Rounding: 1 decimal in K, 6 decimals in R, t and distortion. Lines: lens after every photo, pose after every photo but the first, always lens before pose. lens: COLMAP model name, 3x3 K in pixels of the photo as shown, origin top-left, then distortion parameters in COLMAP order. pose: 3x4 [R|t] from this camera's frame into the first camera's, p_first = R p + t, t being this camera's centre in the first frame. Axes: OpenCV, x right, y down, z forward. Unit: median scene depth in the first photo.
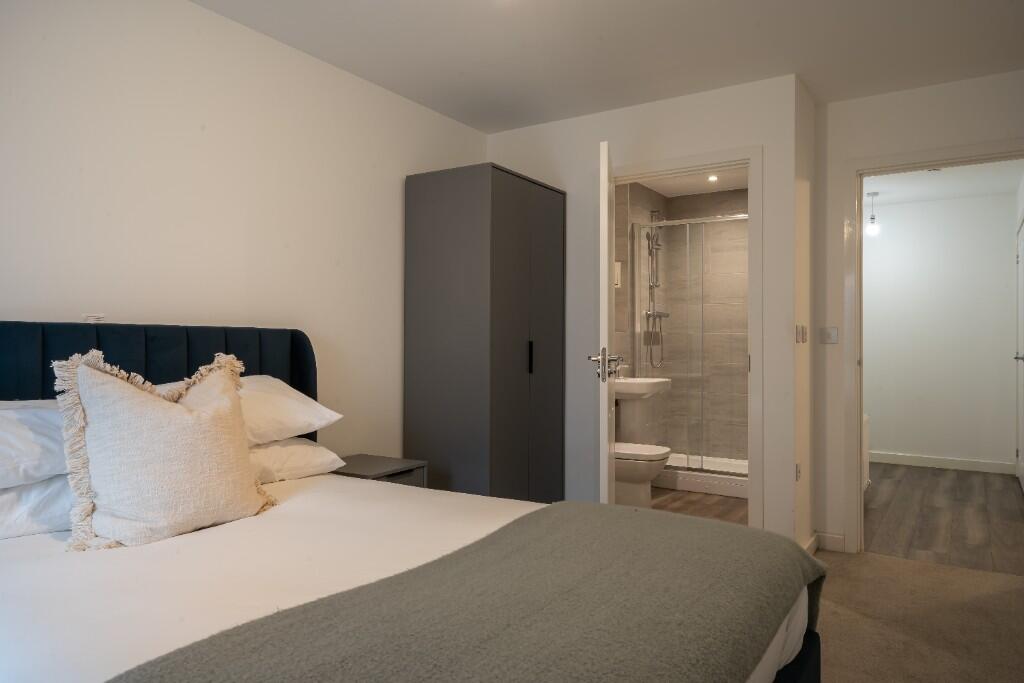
lens RADIAL K [[699.8, 0, 512.7], [0, 699.8, 339.8], [0, 0, 1]] dist [0.004296, 0.002405]
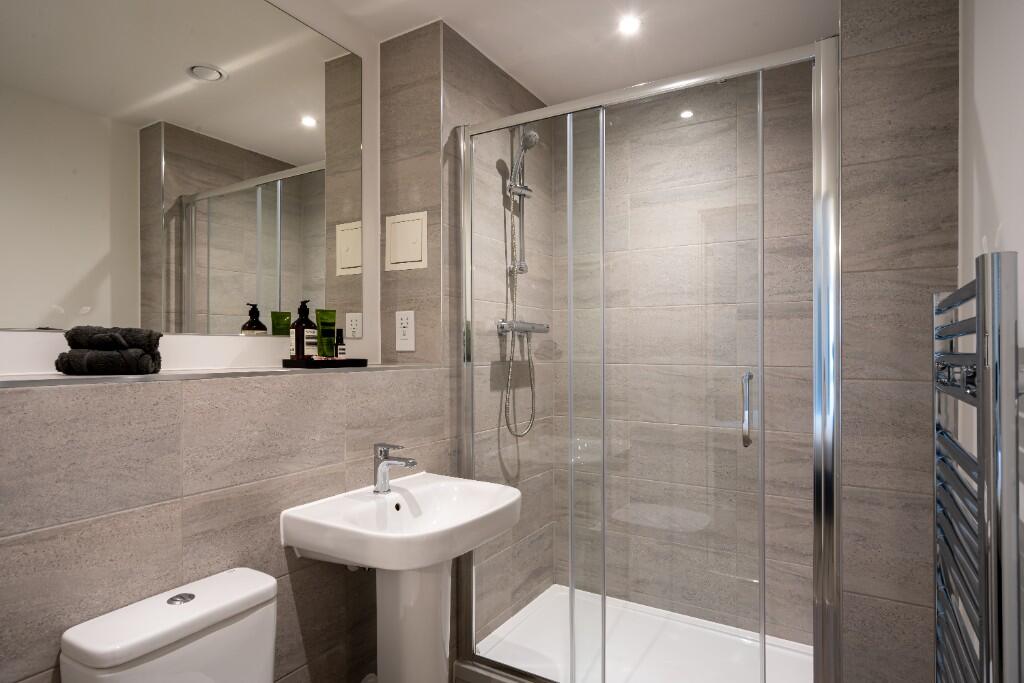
lens RADIAL K [[568.6, 0, 507.9], [0, 568.6, 347.1], [0, 0, 1]] dist [-0.004789, -0.000676]
pose [[0.999348, -0.003247, 0.035968, 0.181076], [0.003377, 0.999988, -0.003533, -0.020476], [-0.035956, 0.003652, 0.999347, 0.595743]]
